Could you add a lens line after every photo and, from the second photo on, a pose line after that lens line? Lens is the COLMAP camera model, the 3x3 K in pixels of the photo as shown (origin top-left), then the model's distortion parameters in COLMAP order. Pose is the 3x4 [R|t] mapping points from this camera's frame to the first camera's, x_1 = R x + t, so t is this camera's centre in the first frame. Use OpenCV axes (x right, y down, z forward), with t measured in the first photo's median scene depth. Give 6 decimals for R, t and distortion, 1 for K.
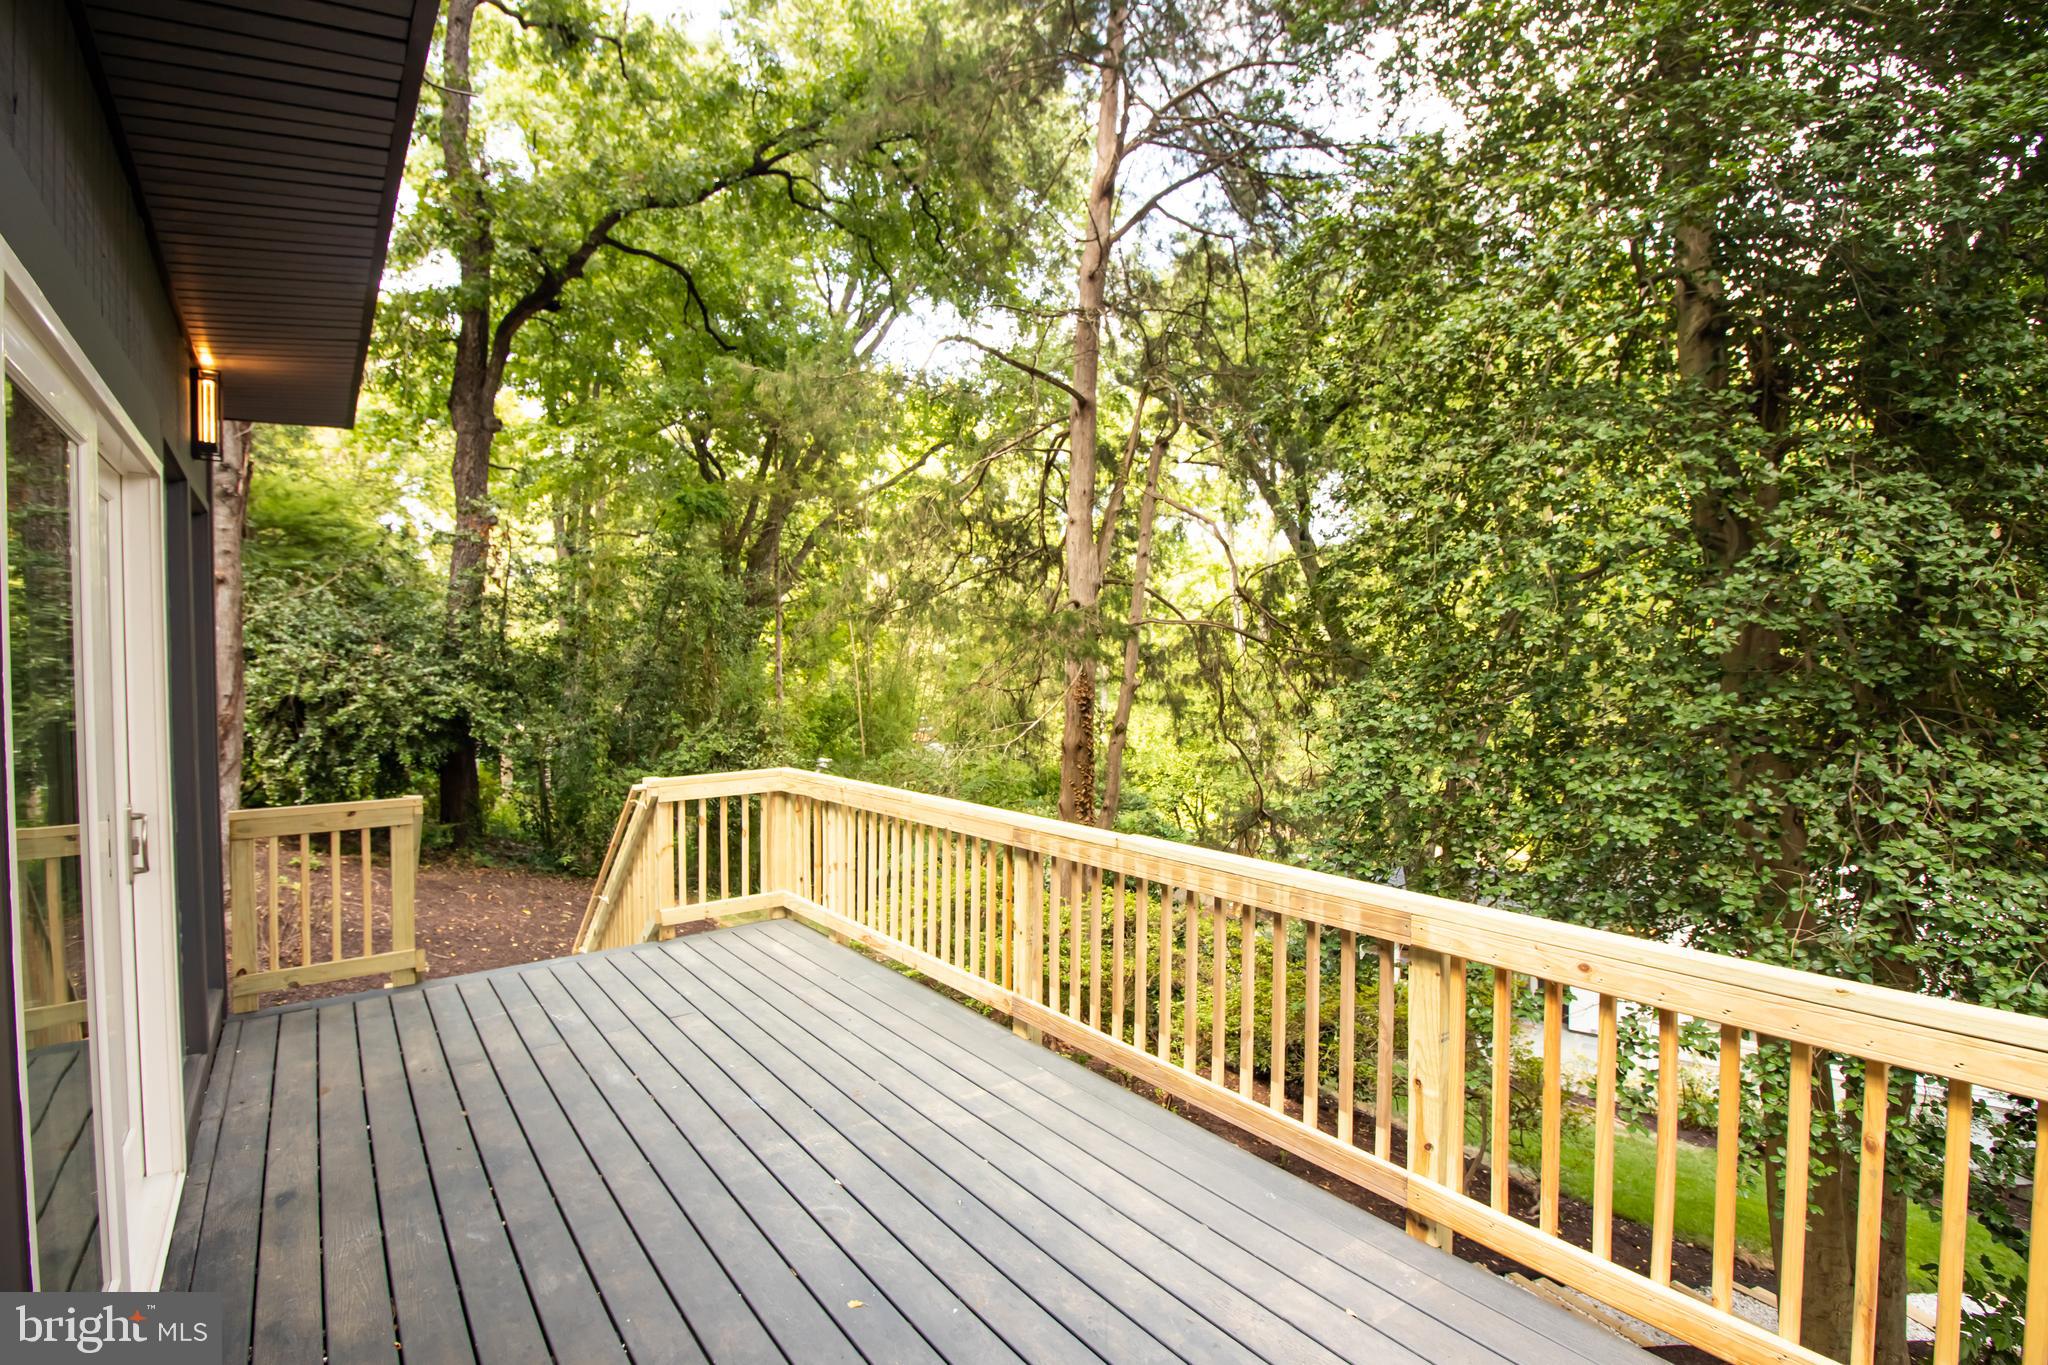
lens RADIAL K [[973.0, 0, 1024.0], [0, 973.0, 682.5], [0, 0, 1]] dist [-0.021850, -0.000626]
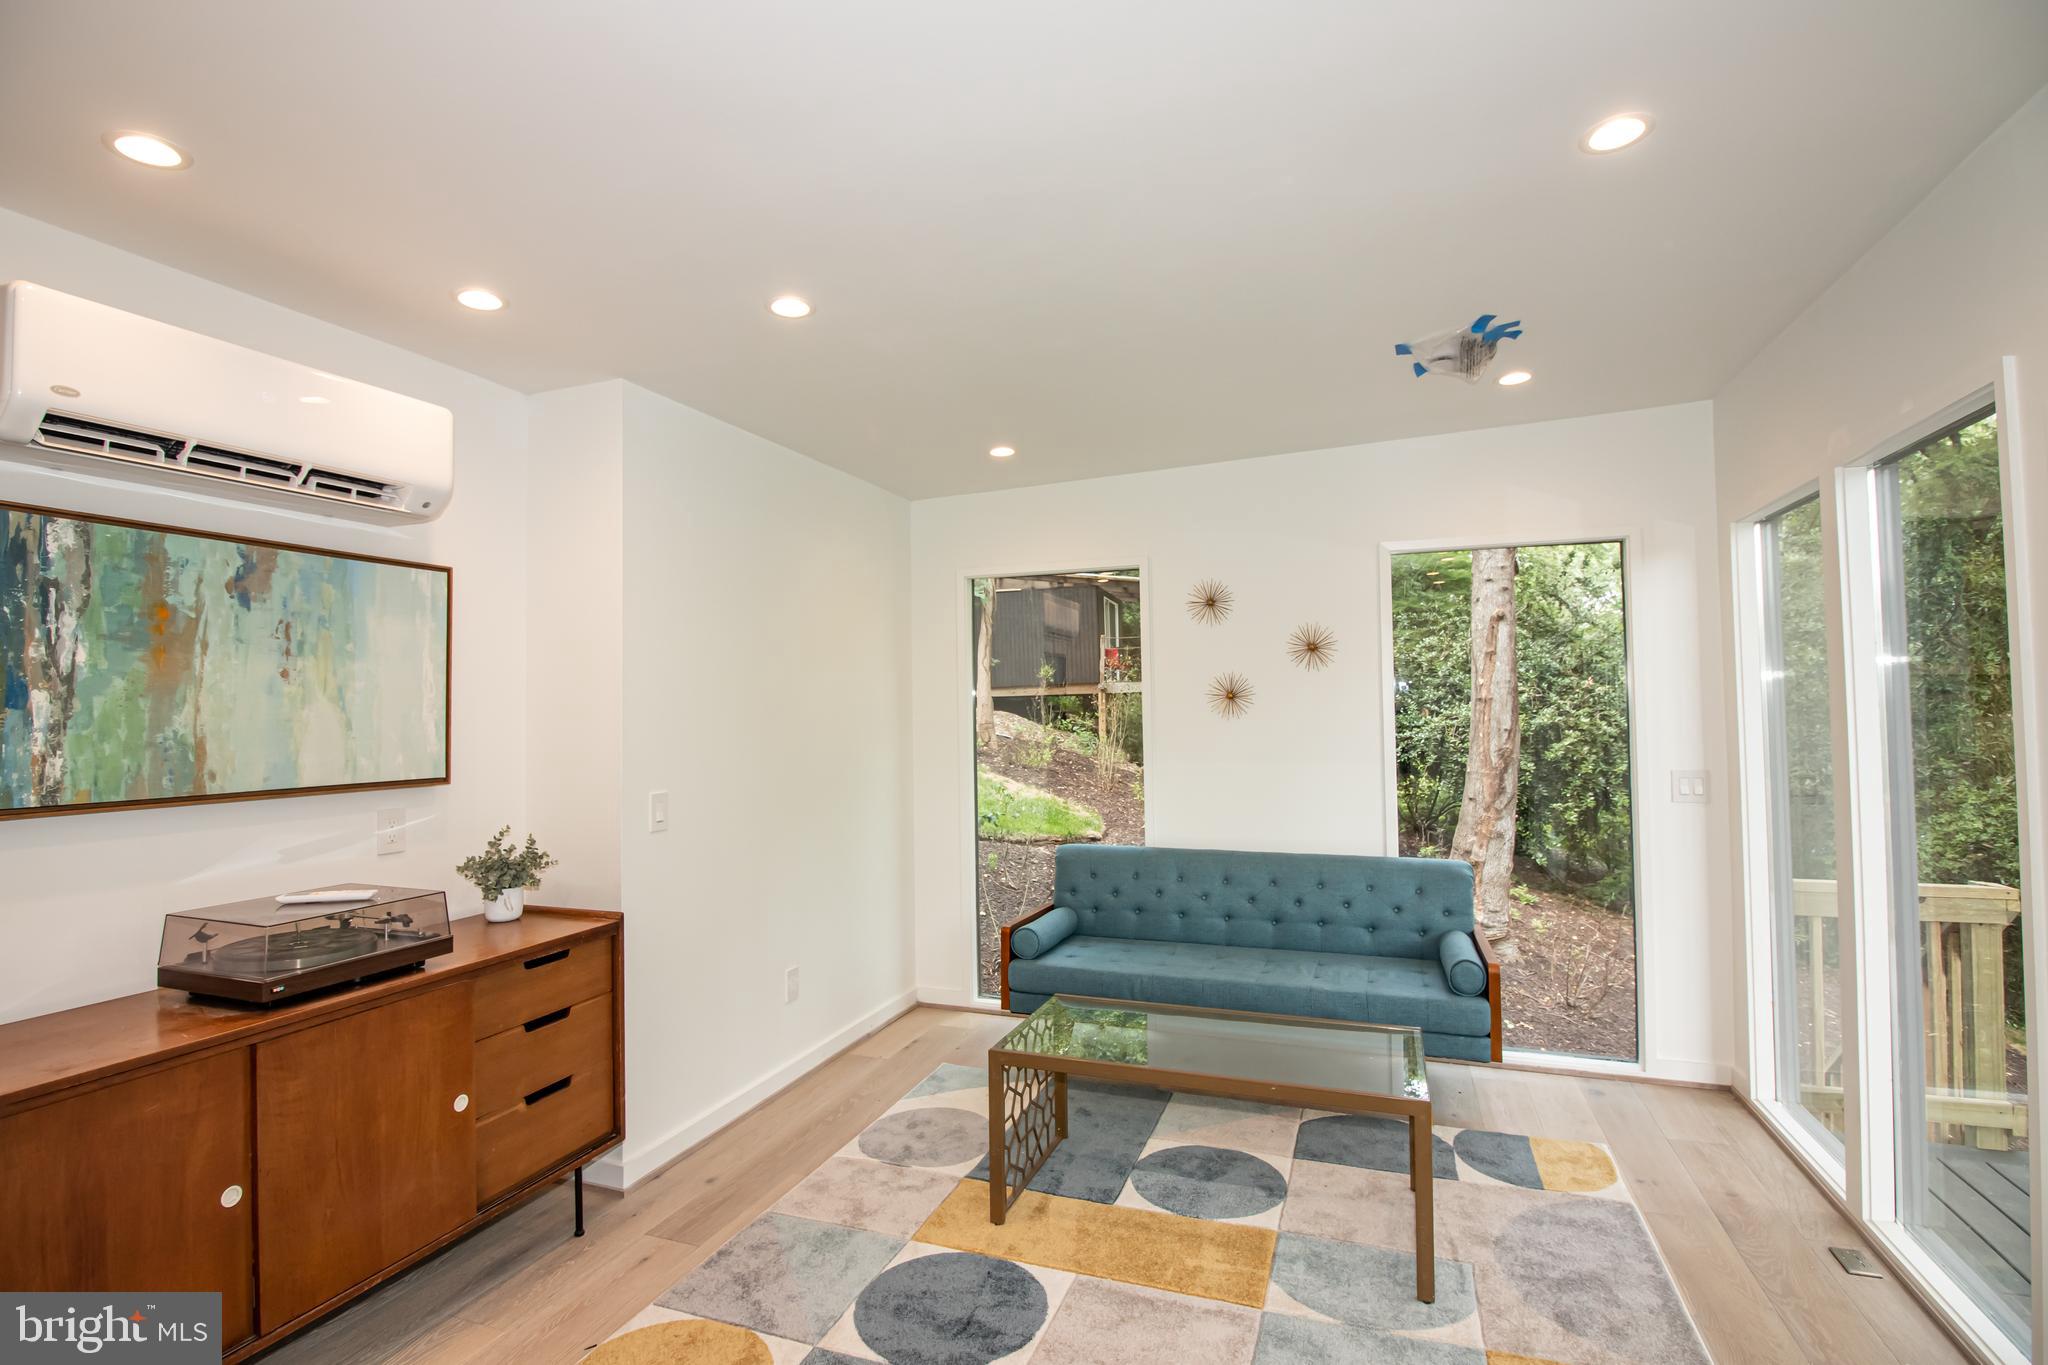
lens RADIAL K [[973.0, 0, 1024.0], [0, 973.0, 682.5], [0, 0, 1]] dist [-0.021850, -0.000626]
pose [[0.562818, -0.023716, -0.826240, -0.203631], [-0.000414, 0.999580, -0.028973, -0.006034], [0.826581, 0.016648, 0.562572, 0.003172]]
